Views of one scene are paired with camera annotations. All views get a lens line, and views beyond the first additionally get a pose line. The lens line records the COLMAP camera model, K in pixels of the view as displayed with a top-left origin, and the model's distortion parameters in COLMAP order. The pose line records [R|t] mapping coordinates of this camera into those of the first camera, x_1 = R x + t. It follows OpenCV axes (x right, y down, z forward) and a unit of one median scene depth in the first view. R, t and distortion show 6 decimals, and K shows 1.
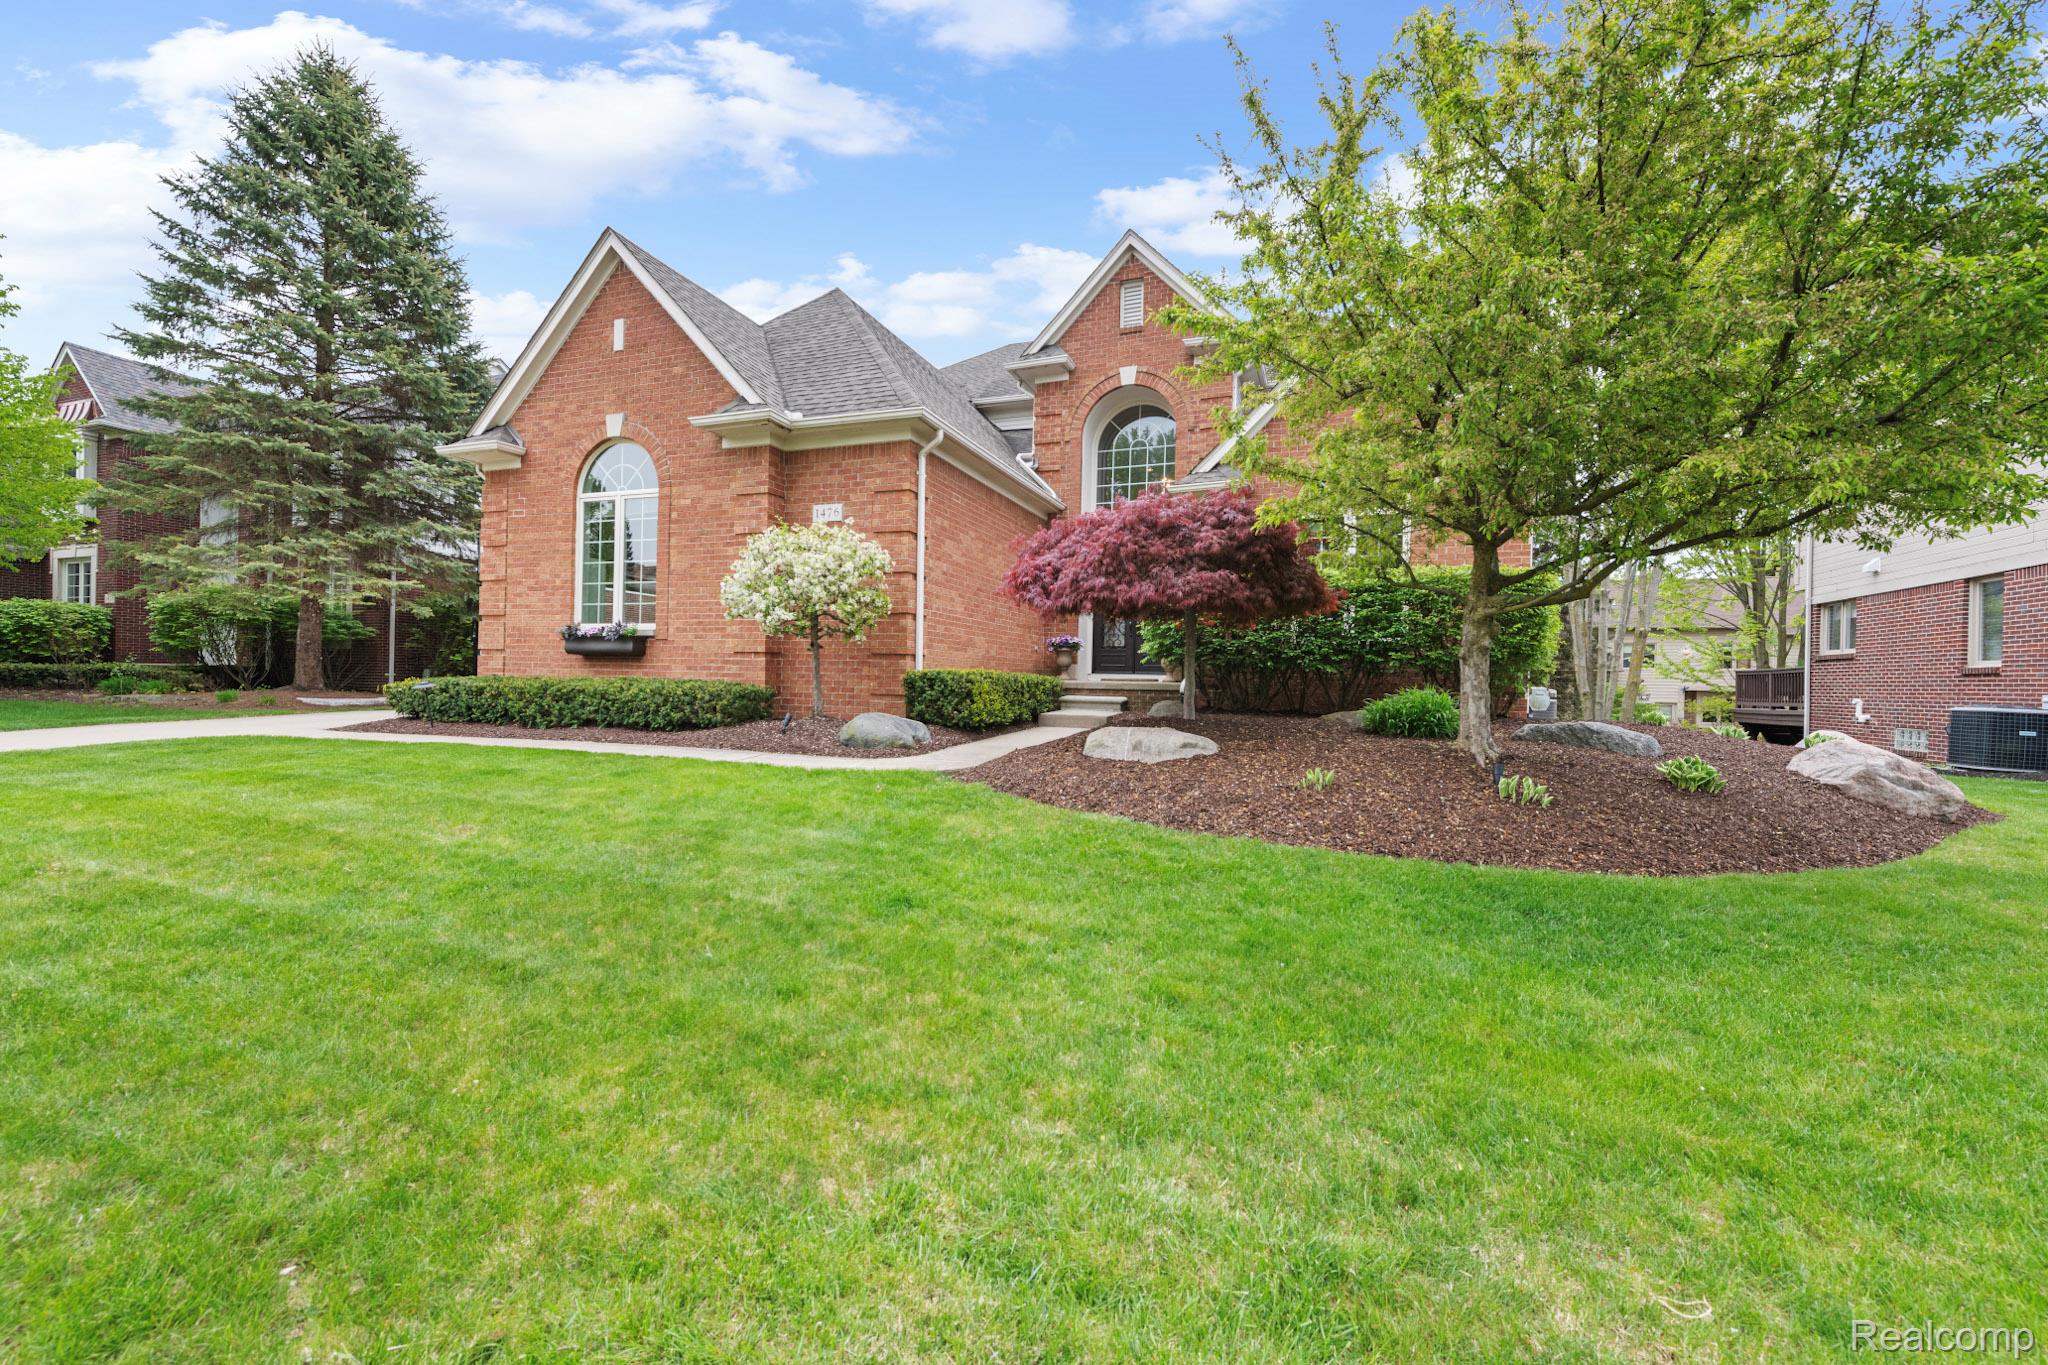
lens RADIAL K [[825.7, 0, 1041.1], [0, 825.7, 649.4], [0, 0, 1]] dist [0.000685, 0.000011]
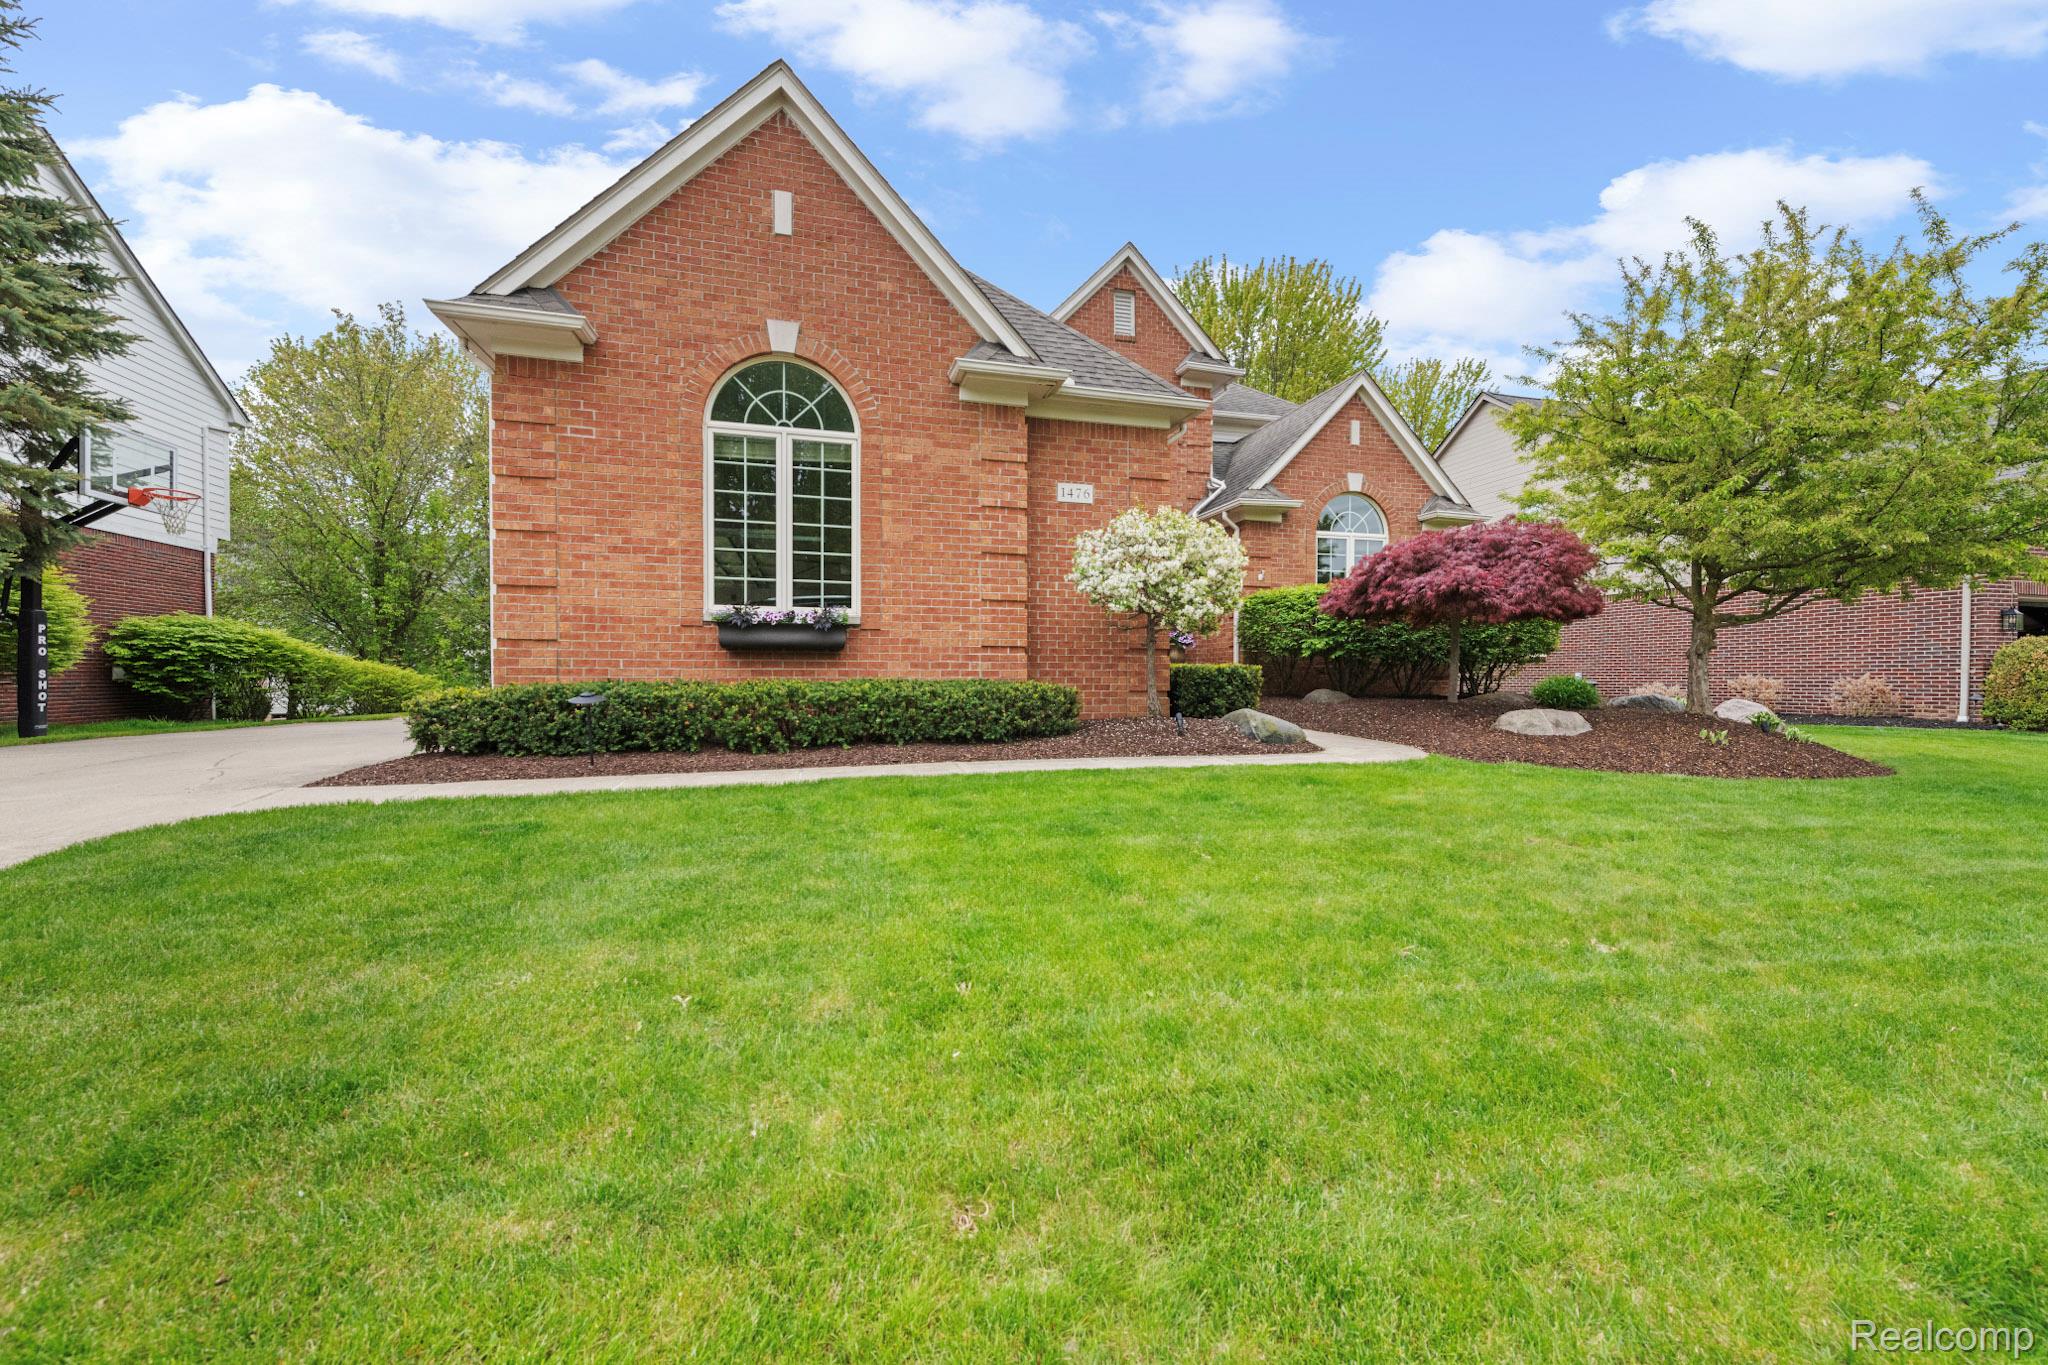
lens RADIAL K [[833.0, 0, 1024.8], [0, 833.0, 660.3], [0, 0, 1]] dist [0.000640, -0.000006]
pose [[0.806079, -0.006993, 0.591767, -0.834994], [-0.008902, 0.999674, 0.023938, -0.003105], [-0.591741, -0.024564, 0.805754, 0.286072]]
